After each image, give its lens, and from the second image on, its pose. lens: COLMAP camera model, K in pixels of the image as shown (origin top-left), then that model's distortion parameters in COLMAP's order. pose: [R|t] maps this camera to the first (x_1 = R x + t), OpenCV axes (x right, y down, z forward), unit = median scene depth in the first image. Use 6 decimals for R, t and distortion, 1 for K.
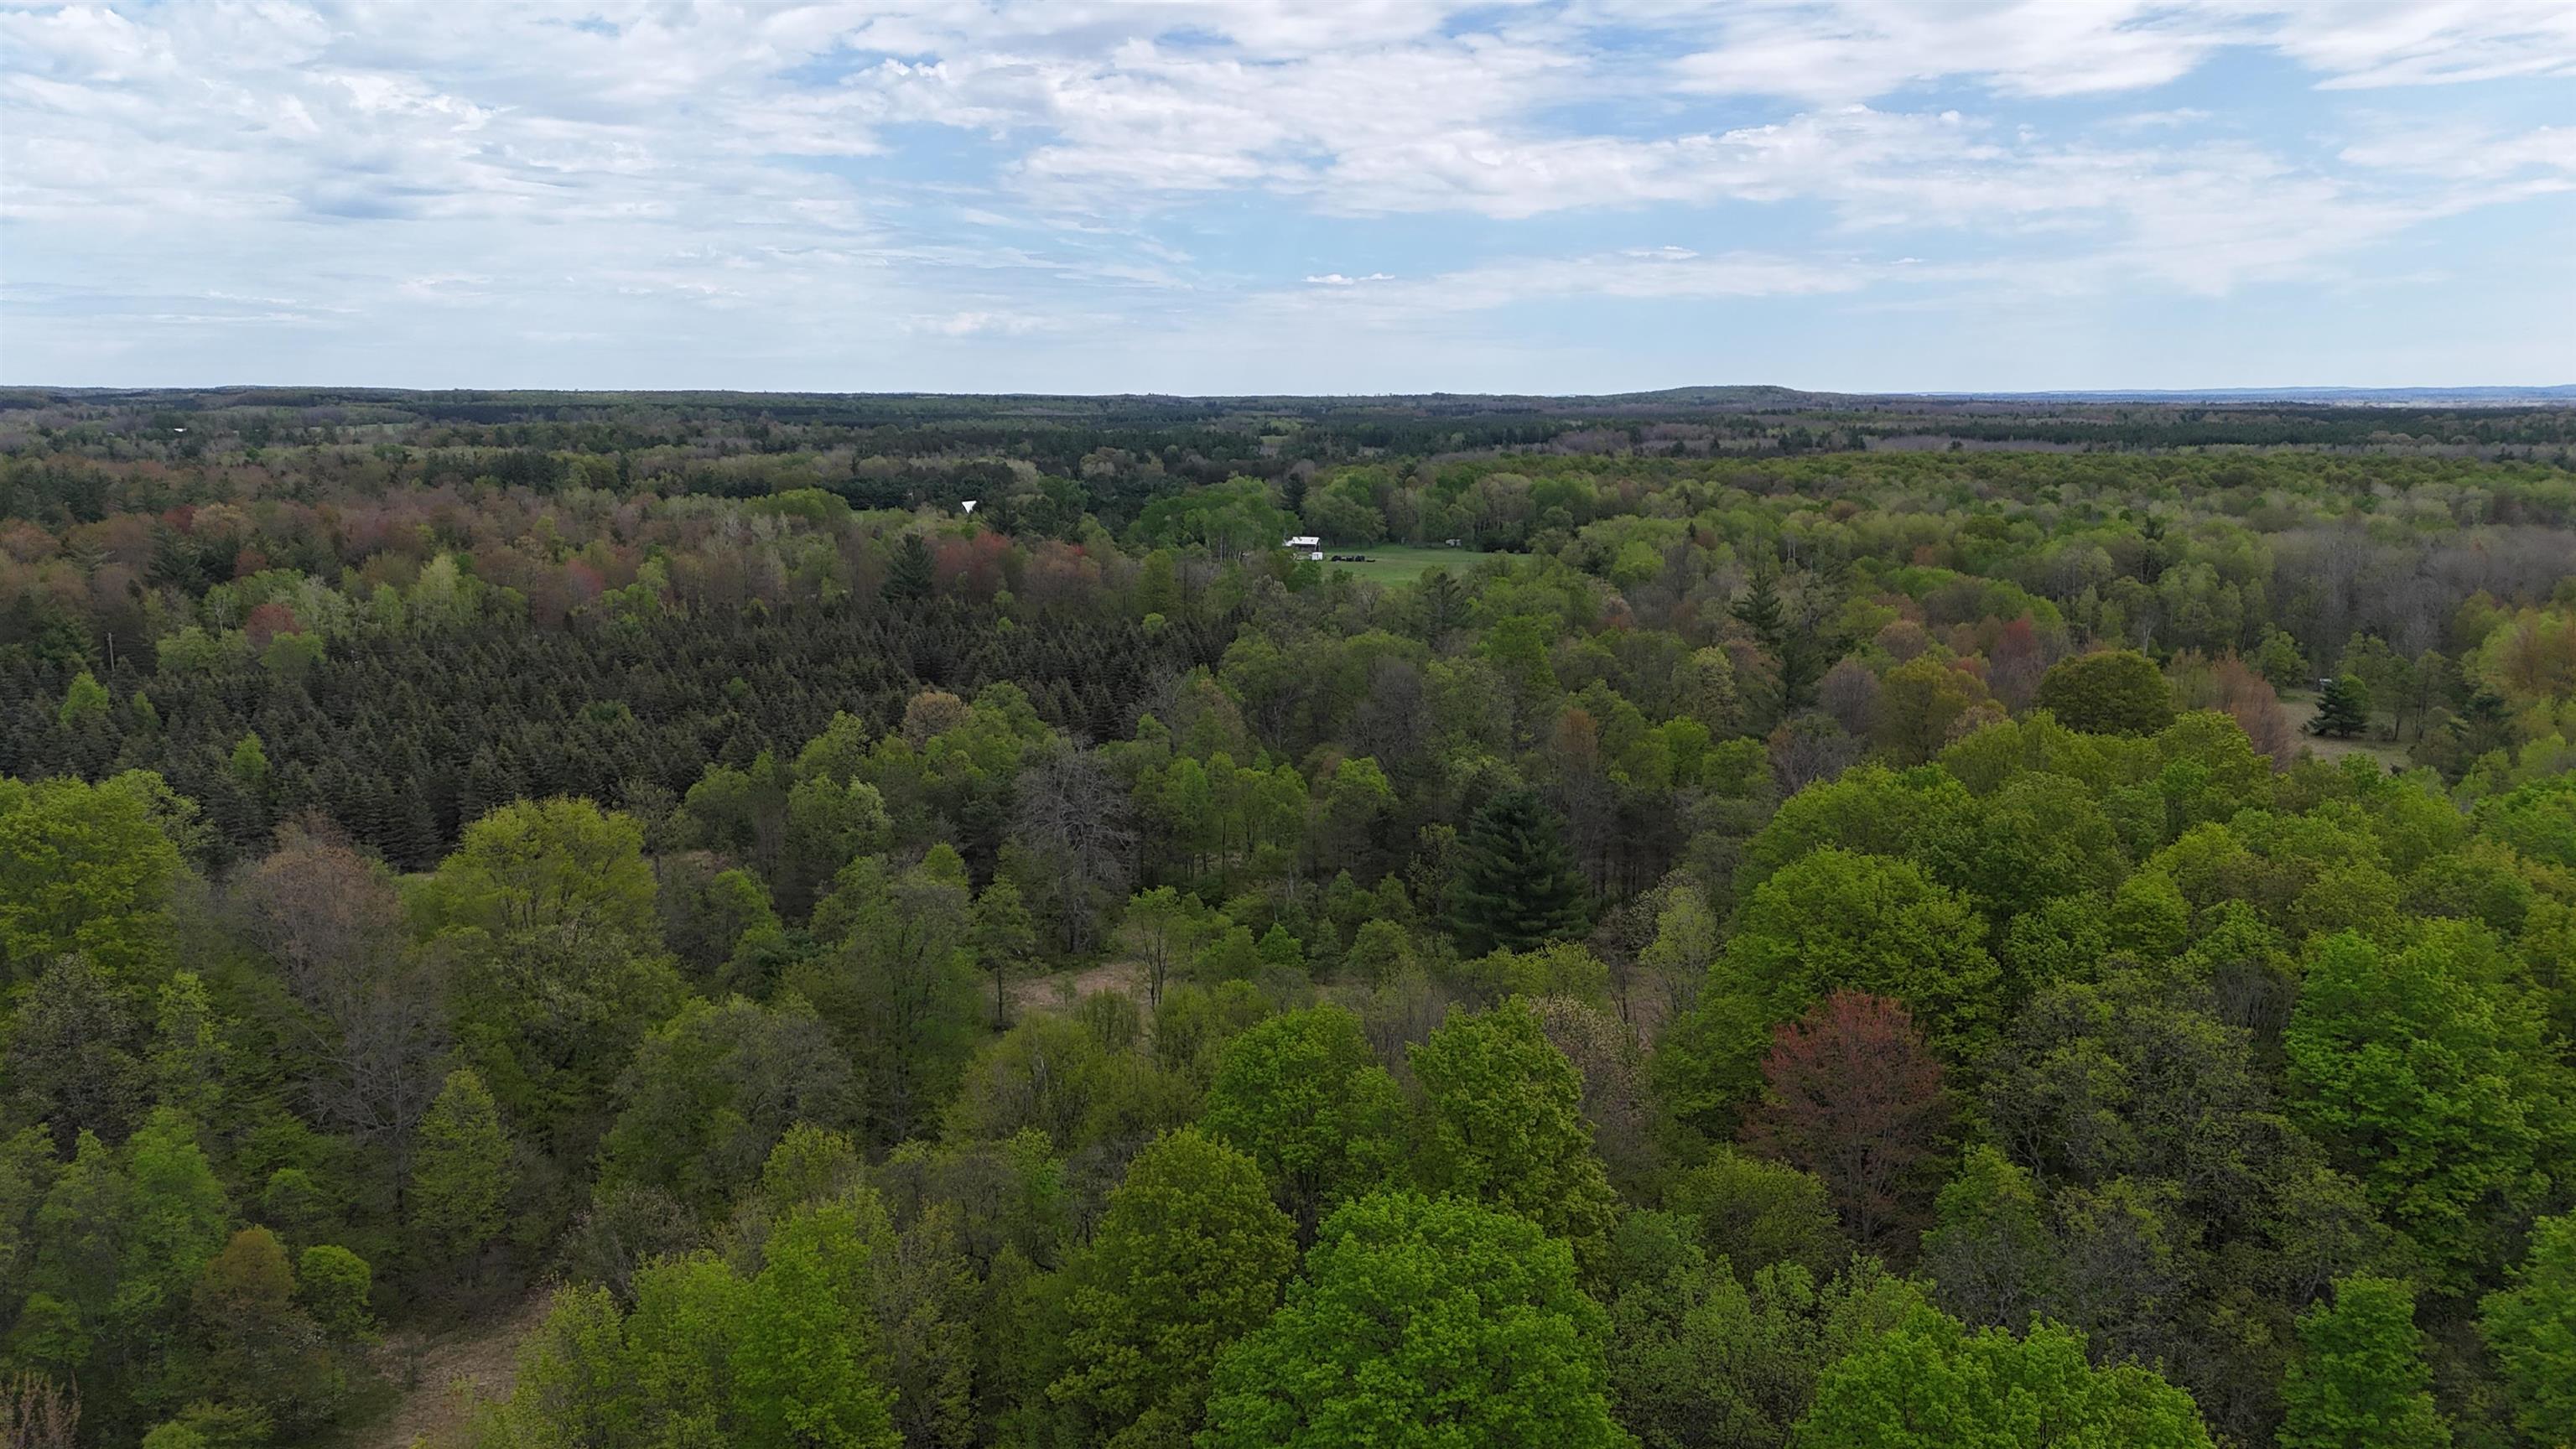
lens RADIAL K [[1910.1, 0, 1309.7], [0, 1910.1, 722.6], [0, 0, 1]] dist [0.044453, -0.016958]
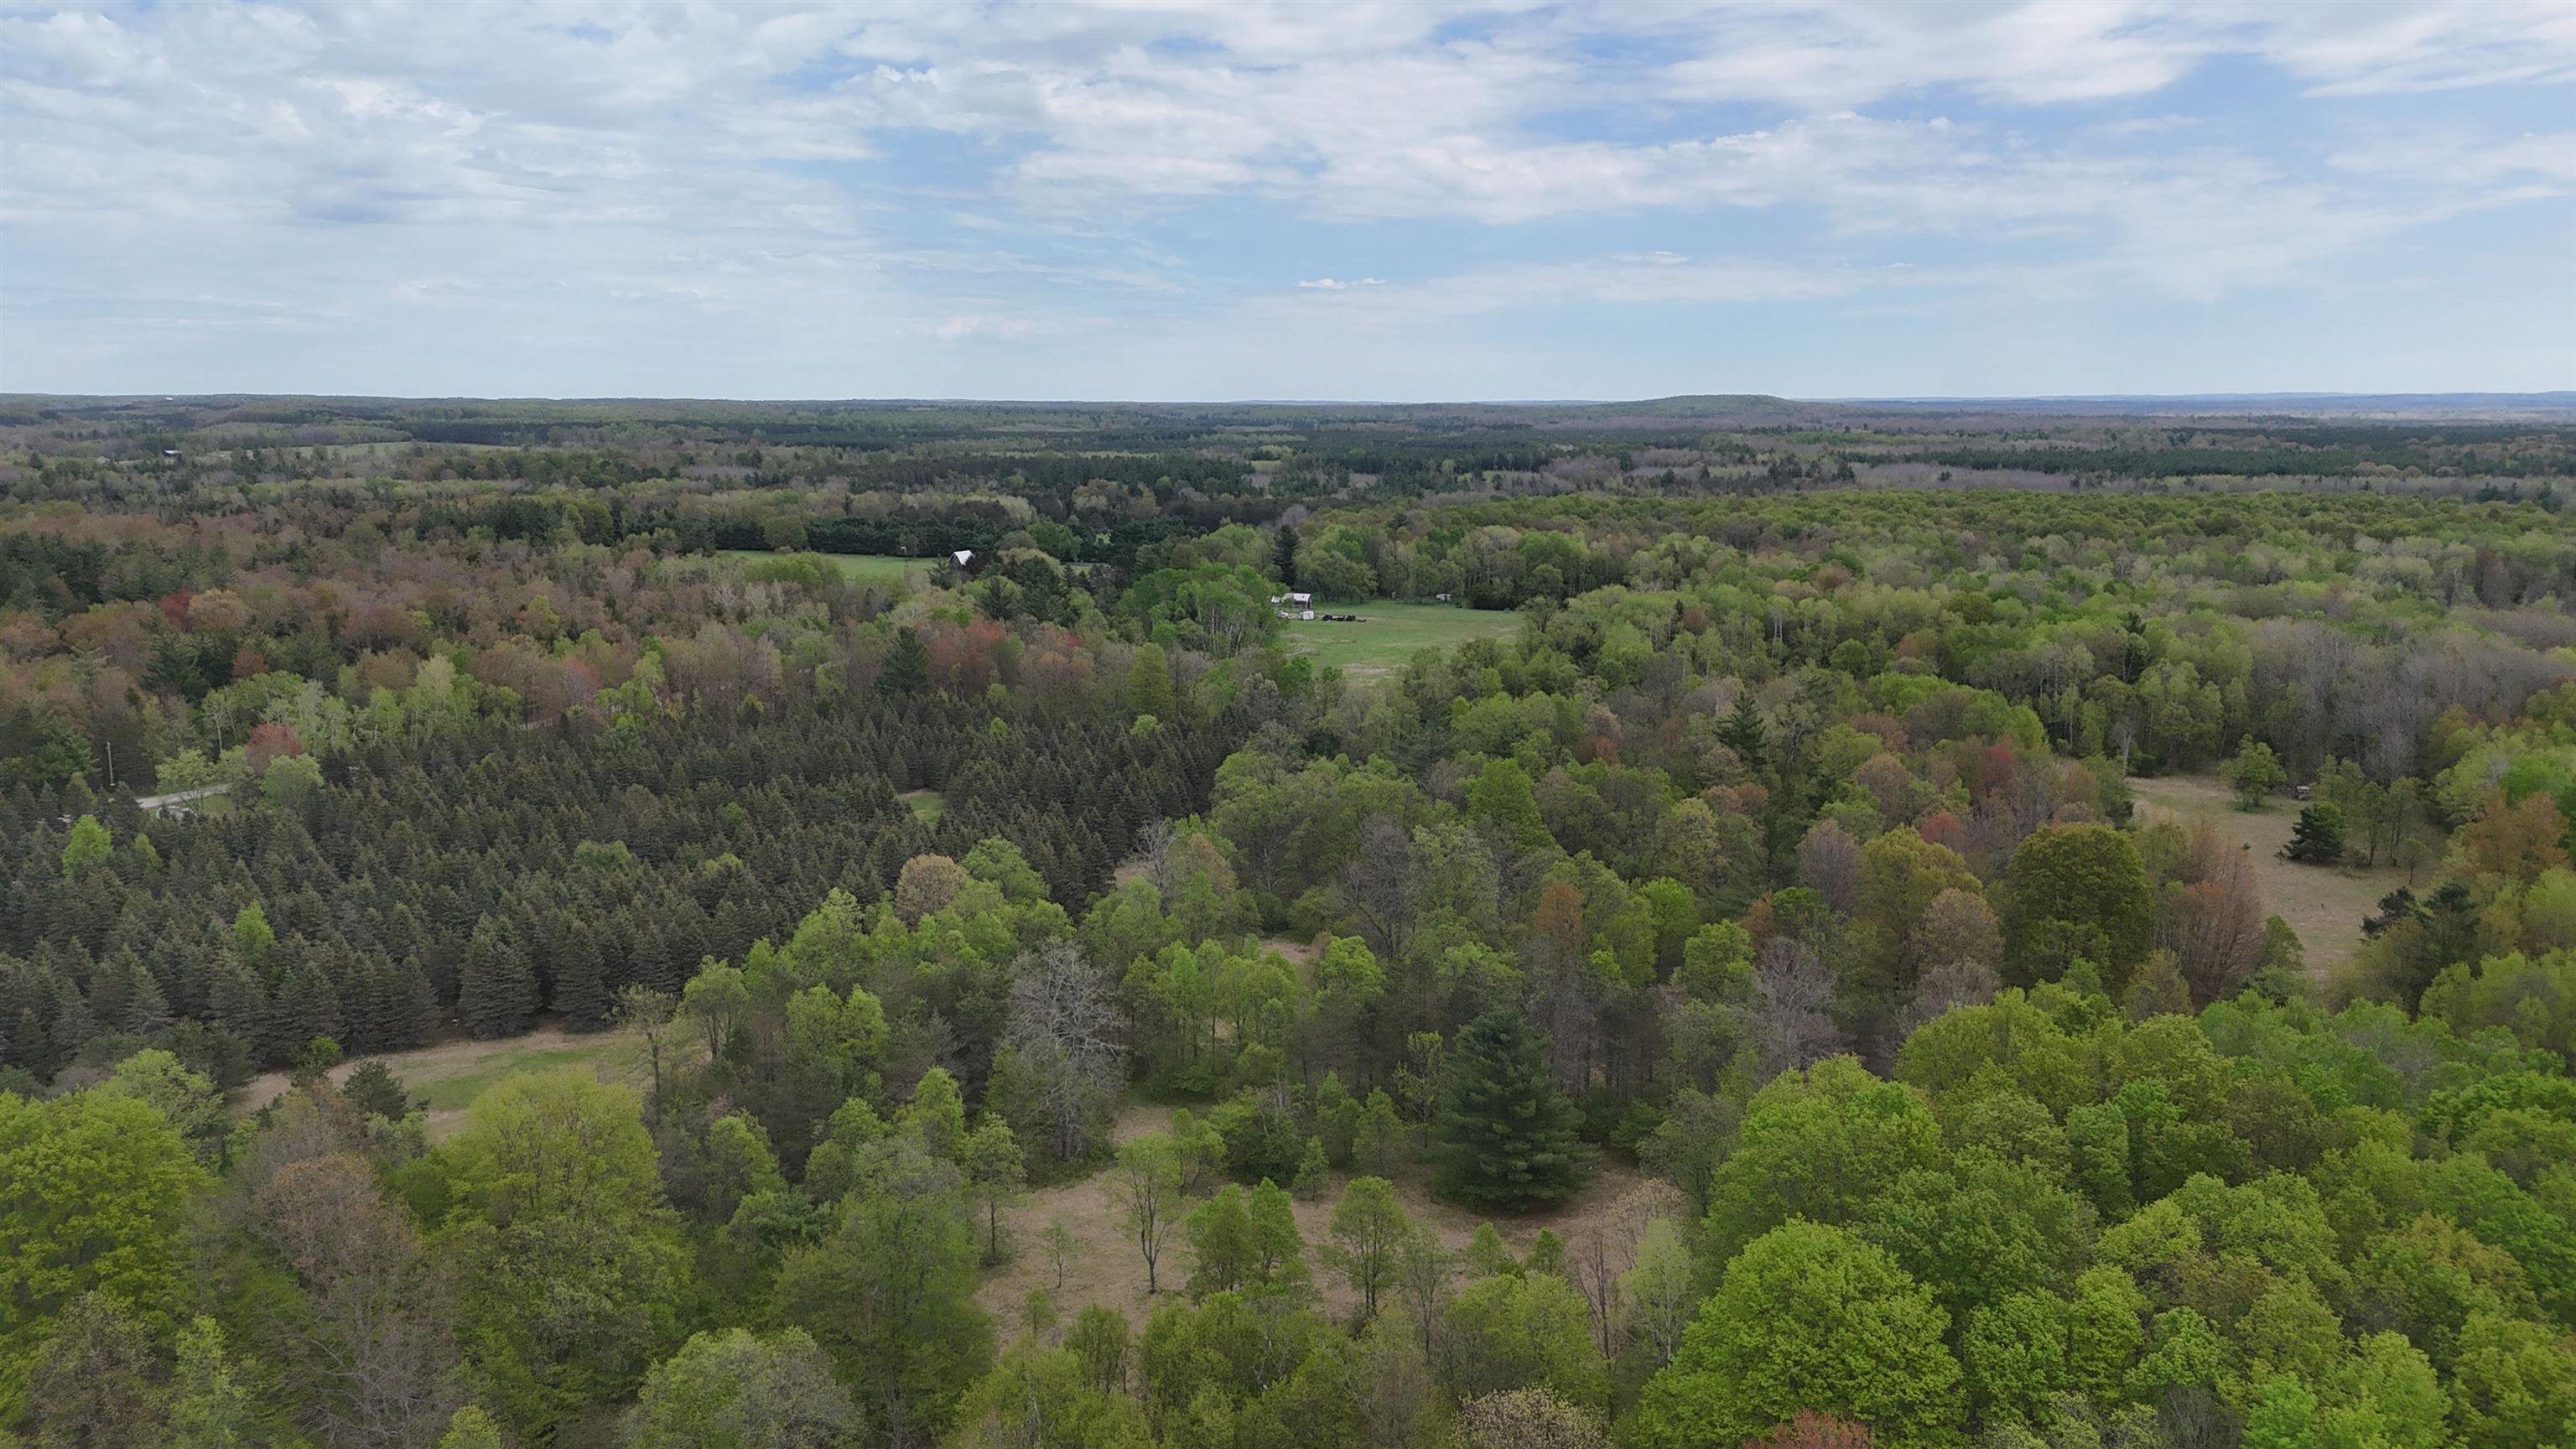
lens RADIAL K [[1910.1, 0, 1309.6], [0, 1910.1, 717.9], [0, 0, 1]] dist [0.044453, -0.016958]
pose [[0.999992, -0.000161, 0.004077, 0.000429], [0.000181, 0.999989, -0.004768, -0.026120], [-0.004076, 0.004768, 0.999980, -0.004789]]
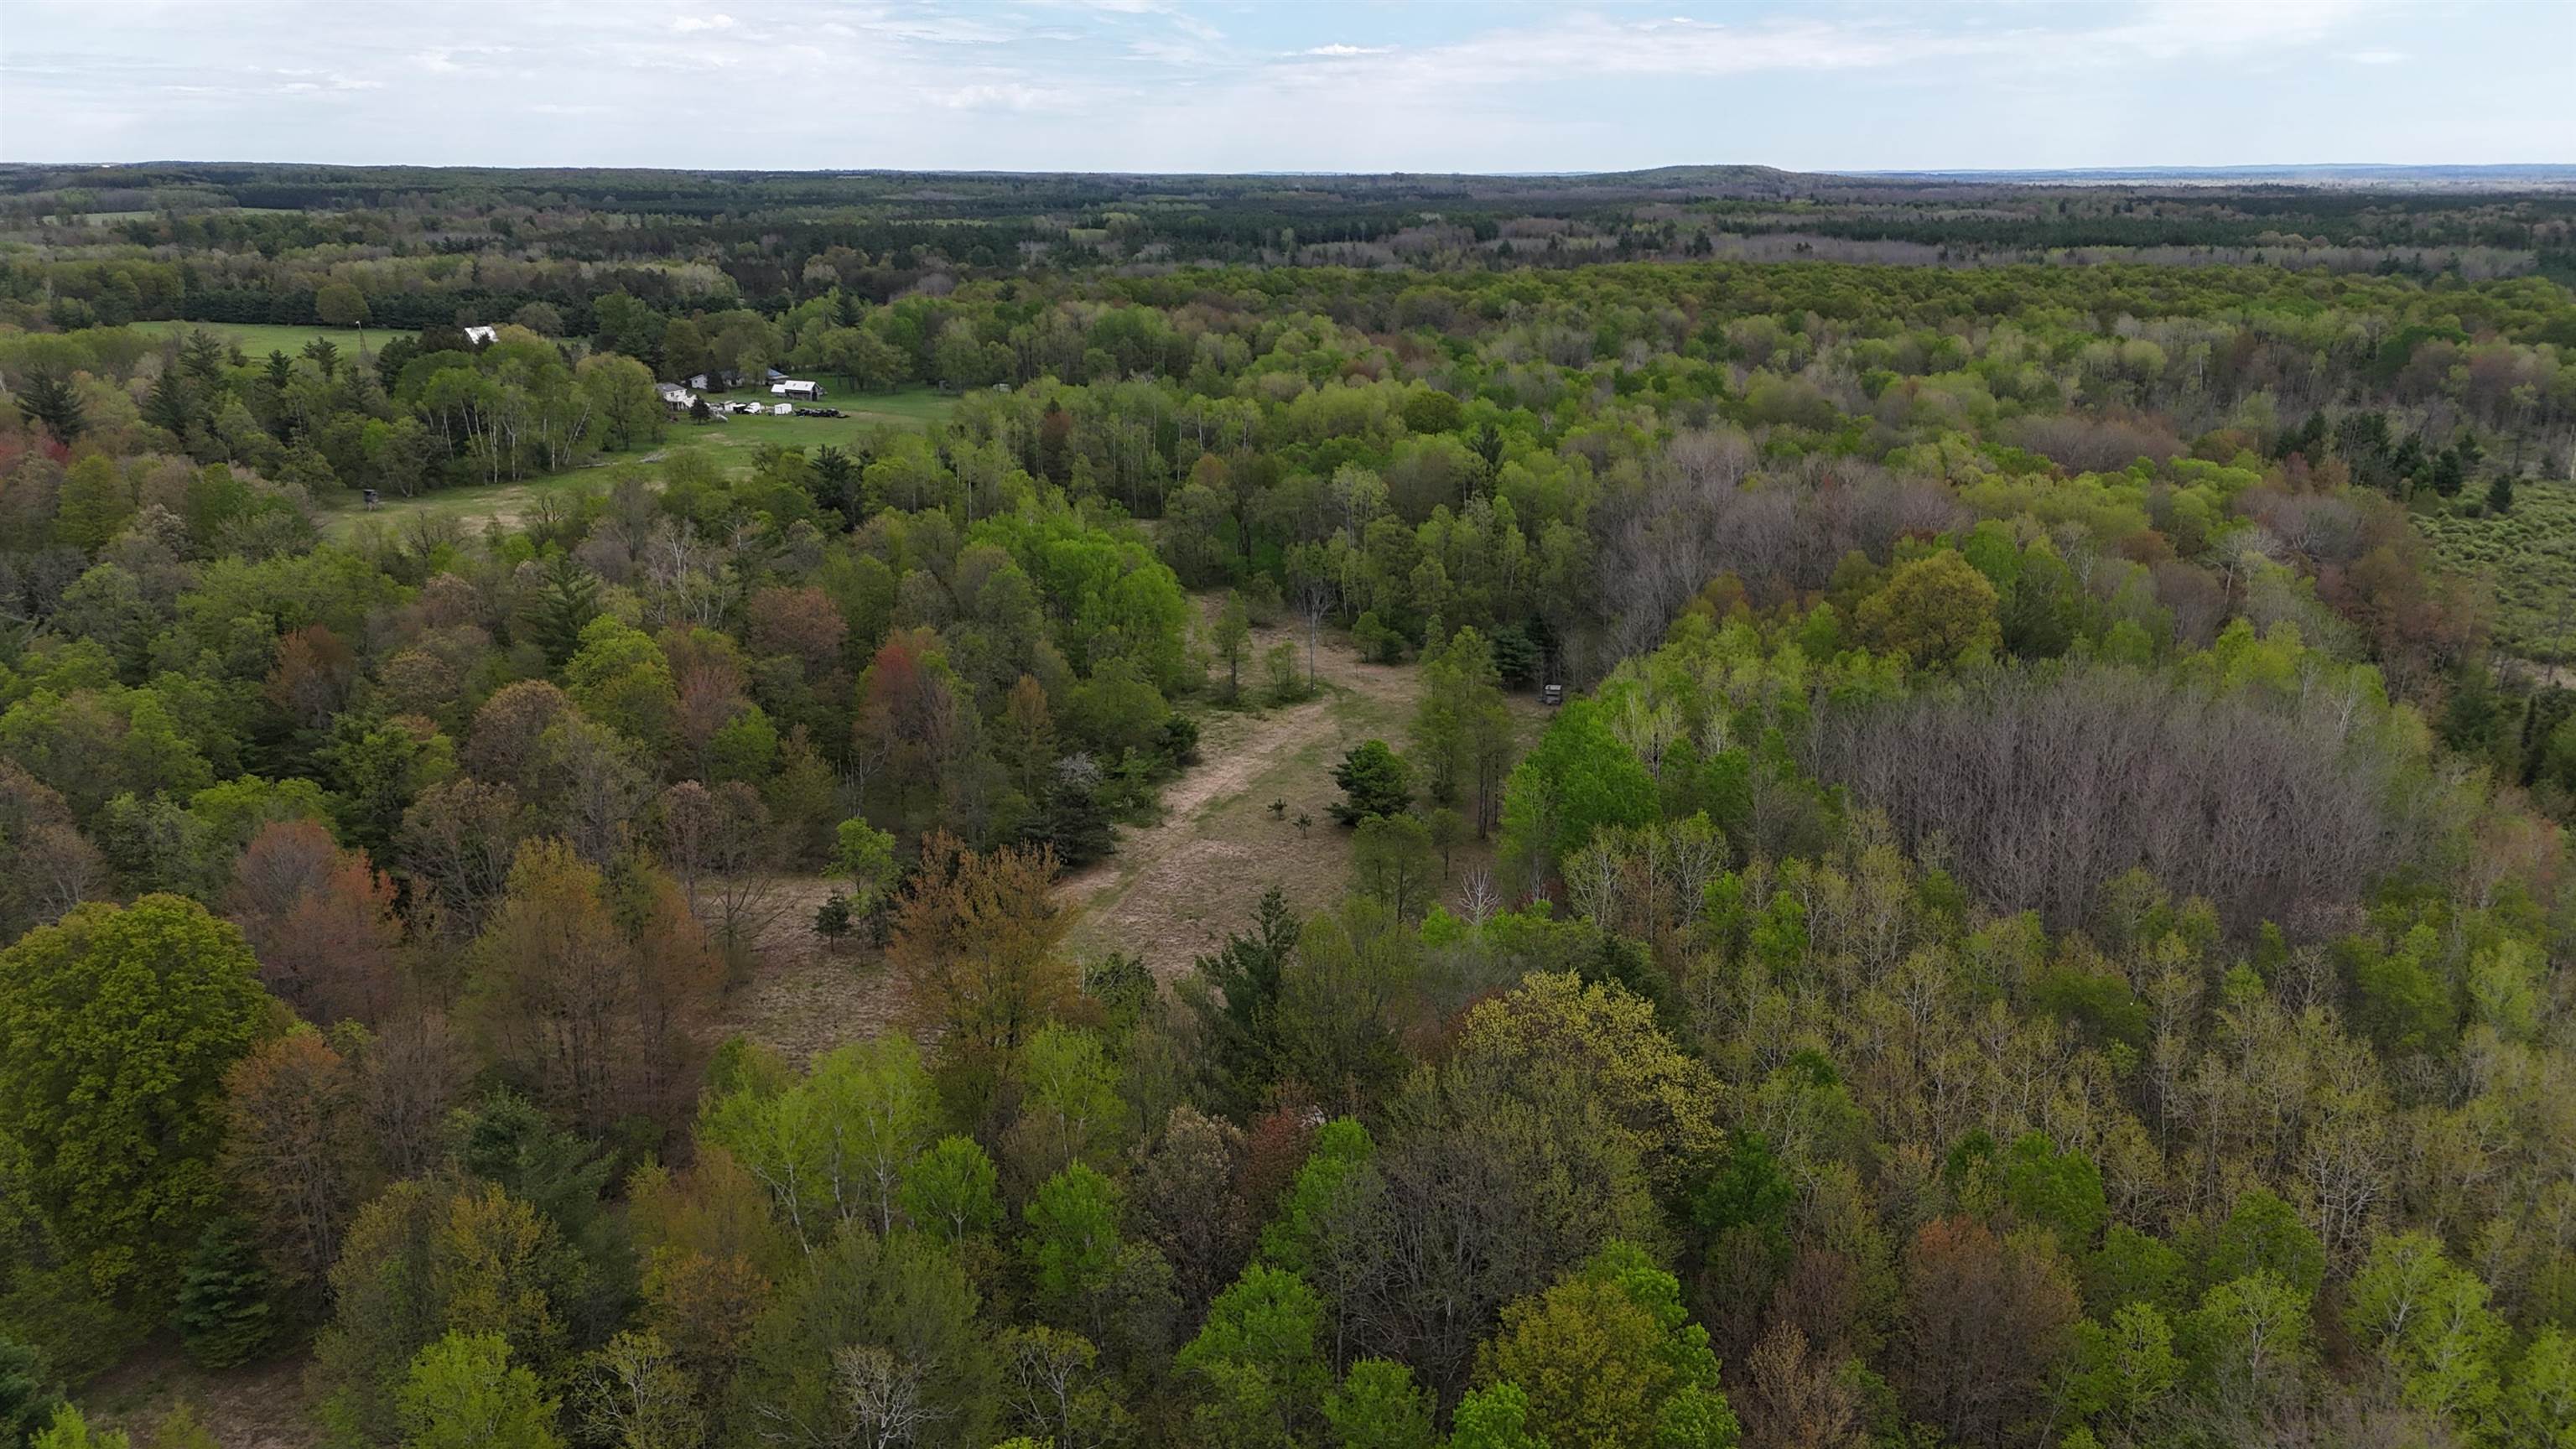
lens RADIAL K [[1910.1, 0, 1281.6], [0, 1910.1, 707.4], [0, 0, 1]] dist [0.044453, -0.016958]
pose [[0.999874, 0.006027, -0.014706, 0.210882], [-0.004484, 0.994692, 0.102797, -0.041195], [0.015248, -0.102718, 0.994594, 0.147004]]
